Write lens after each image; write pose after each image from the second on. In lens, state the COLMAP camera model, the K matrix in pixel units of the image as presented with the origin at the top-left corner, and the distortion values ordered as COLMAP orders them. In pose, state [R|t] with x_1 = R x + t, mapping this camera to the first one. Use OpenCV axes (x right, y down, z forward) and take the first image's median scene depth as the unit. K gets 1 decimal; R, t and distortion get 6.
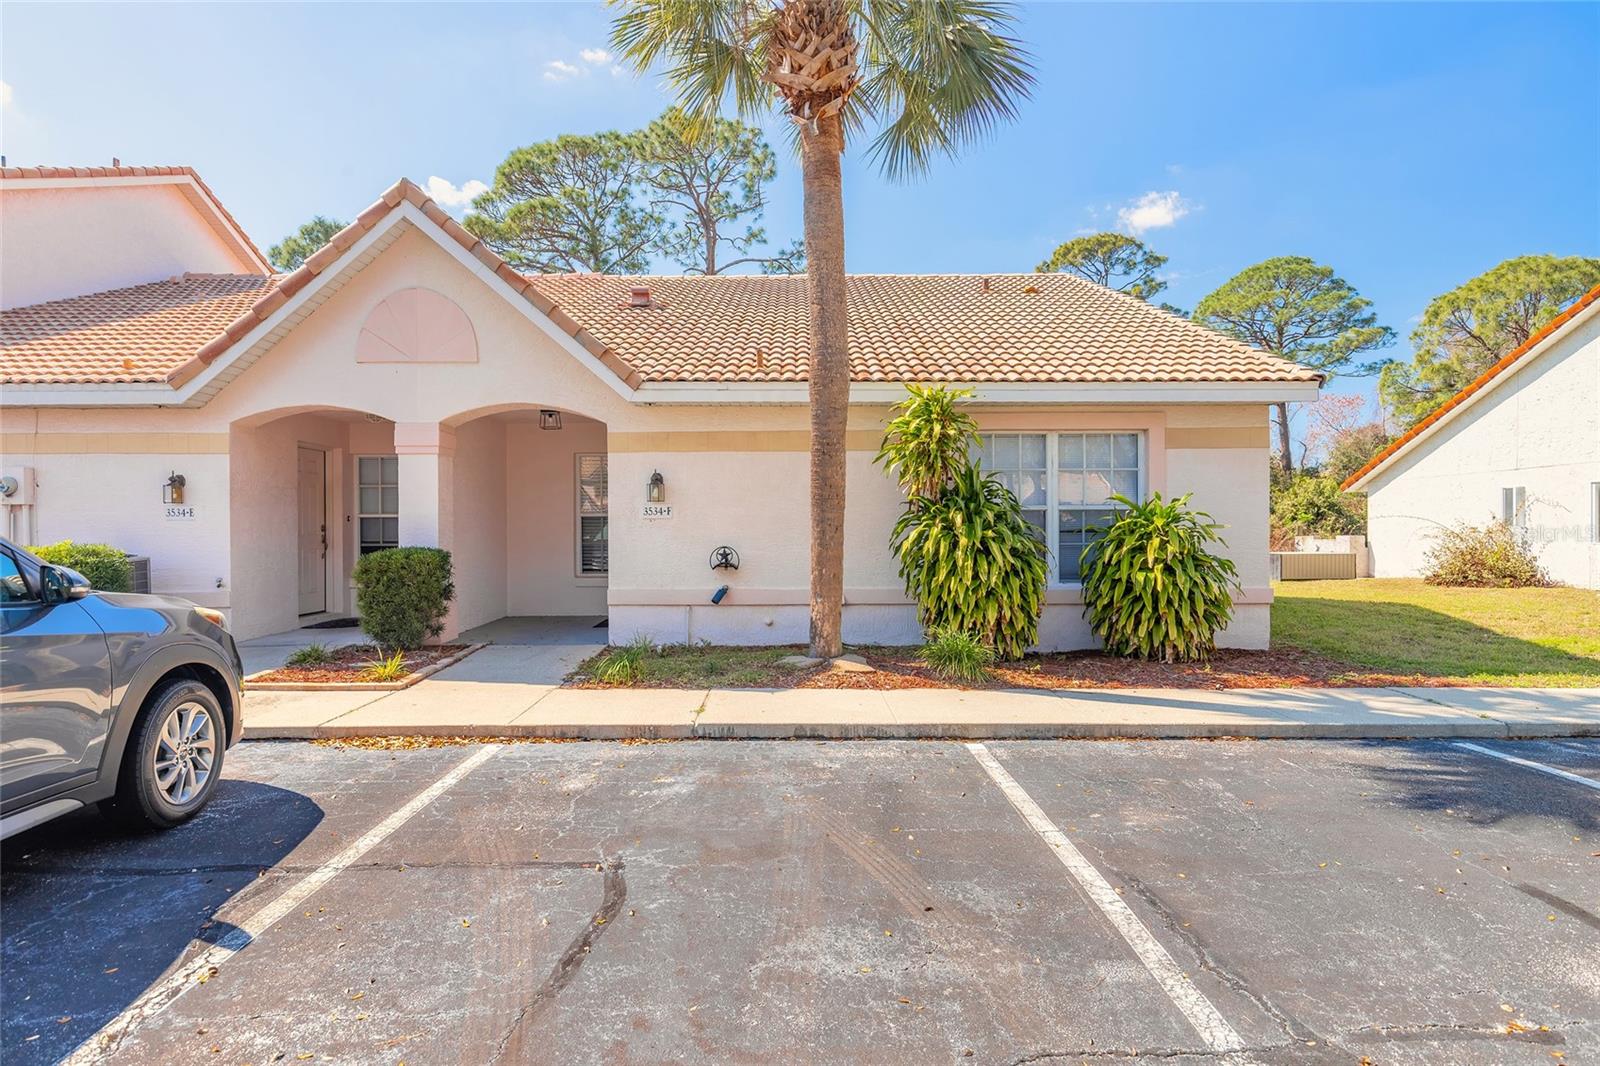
lens RADIAL K [[870.0, 0, 803.7], [0, 870.0, 533.9], [0, 0, 1]] dist [0.005239, -0.001043]
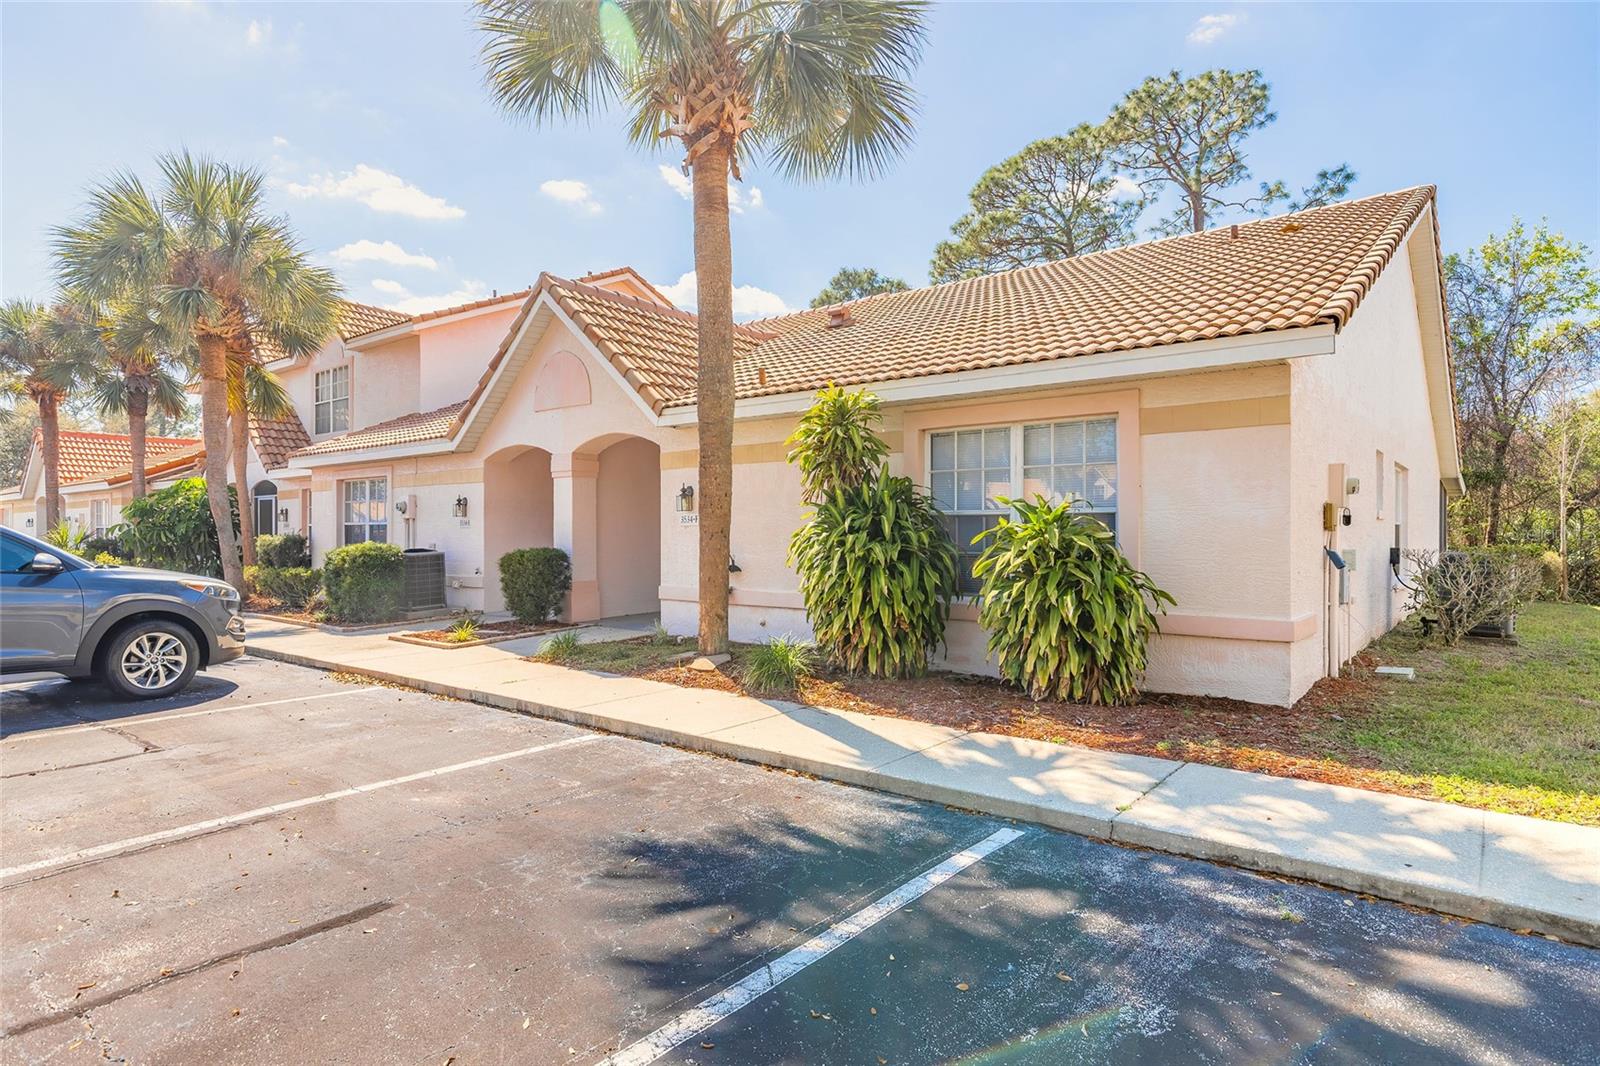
lens RADIAL K [[870.0, 0, 799.1], [0, 870.0, 534.3], [0, 0, 1]] dist [0.005239, -0.001043]
pose [[0.786483, 0.002384, -0.617607, 0.655782], [-0.003871, 0.999992, -0.001069, -0.005566], [0.617600, 0.003232, 0.786486, 0.185979]]
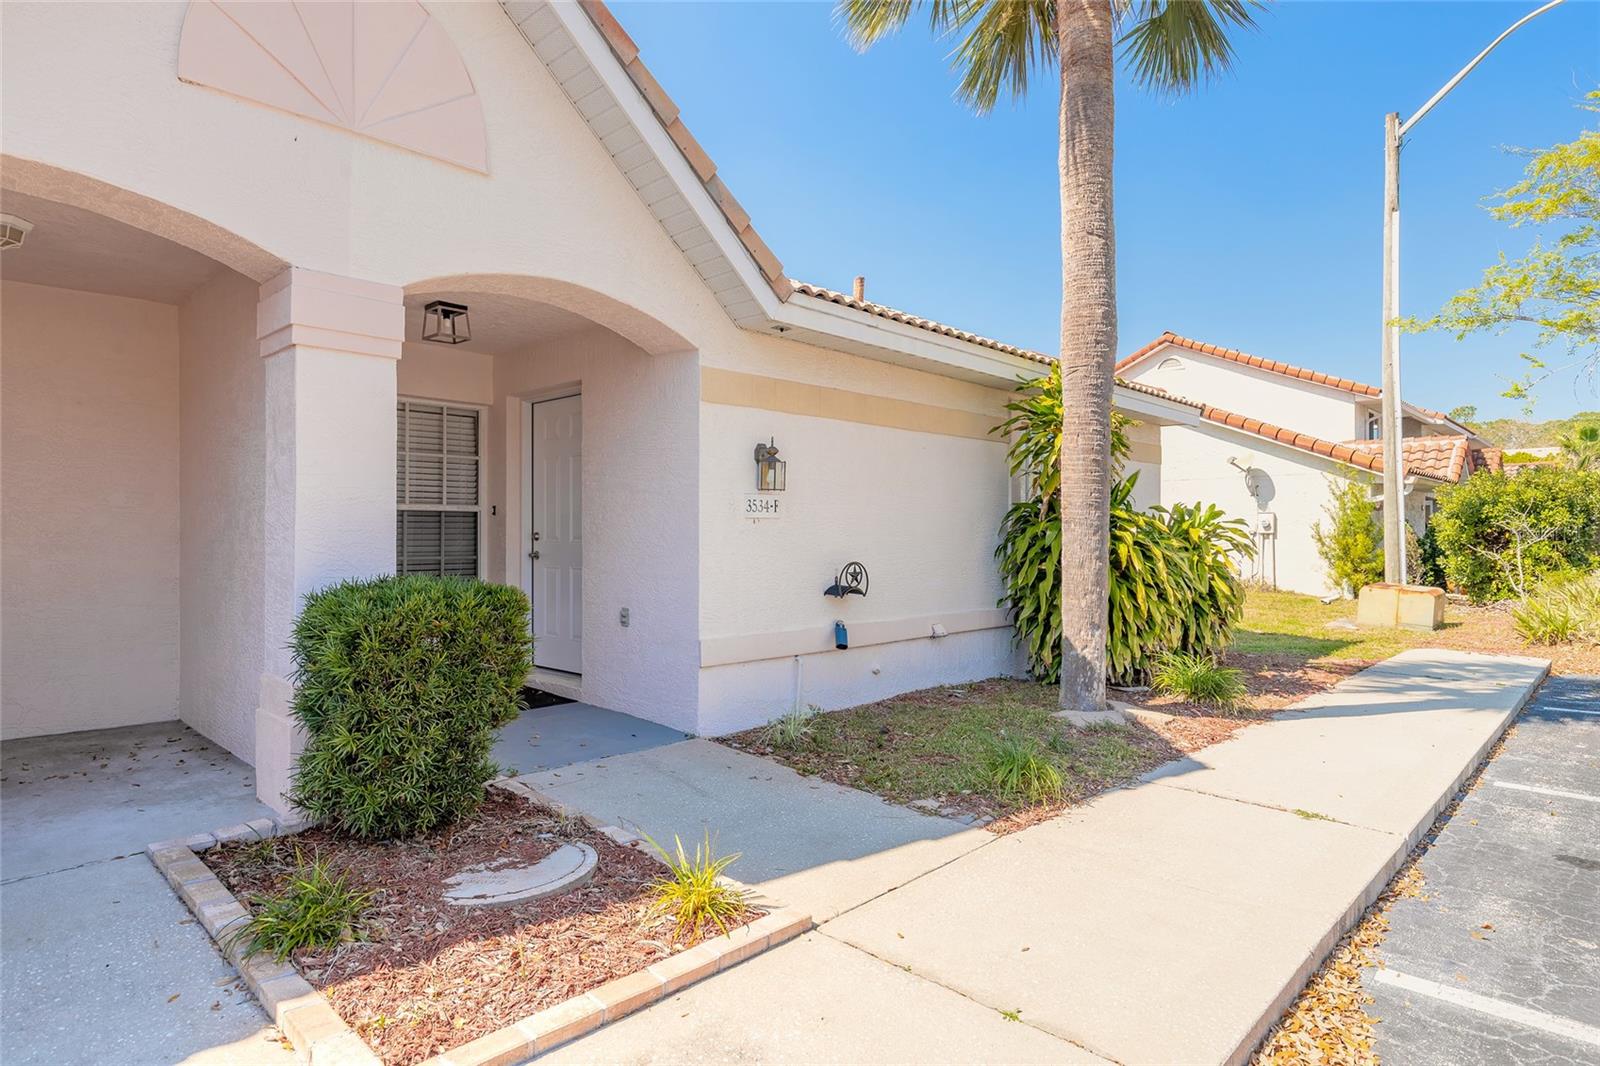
lens RADIAL K [[870.0, 0, 802.1], [0, 870.0, 528.5], [0, 0, 1]] dist [0.005239, -0.001043]
pose [[0.694136, 0.000383, 0.719844, -0.591625], [-0.001339, 0.999999, 0.000759, -0.011542], [-0.719843, -0.001491, 0.694136, 0.561816]]
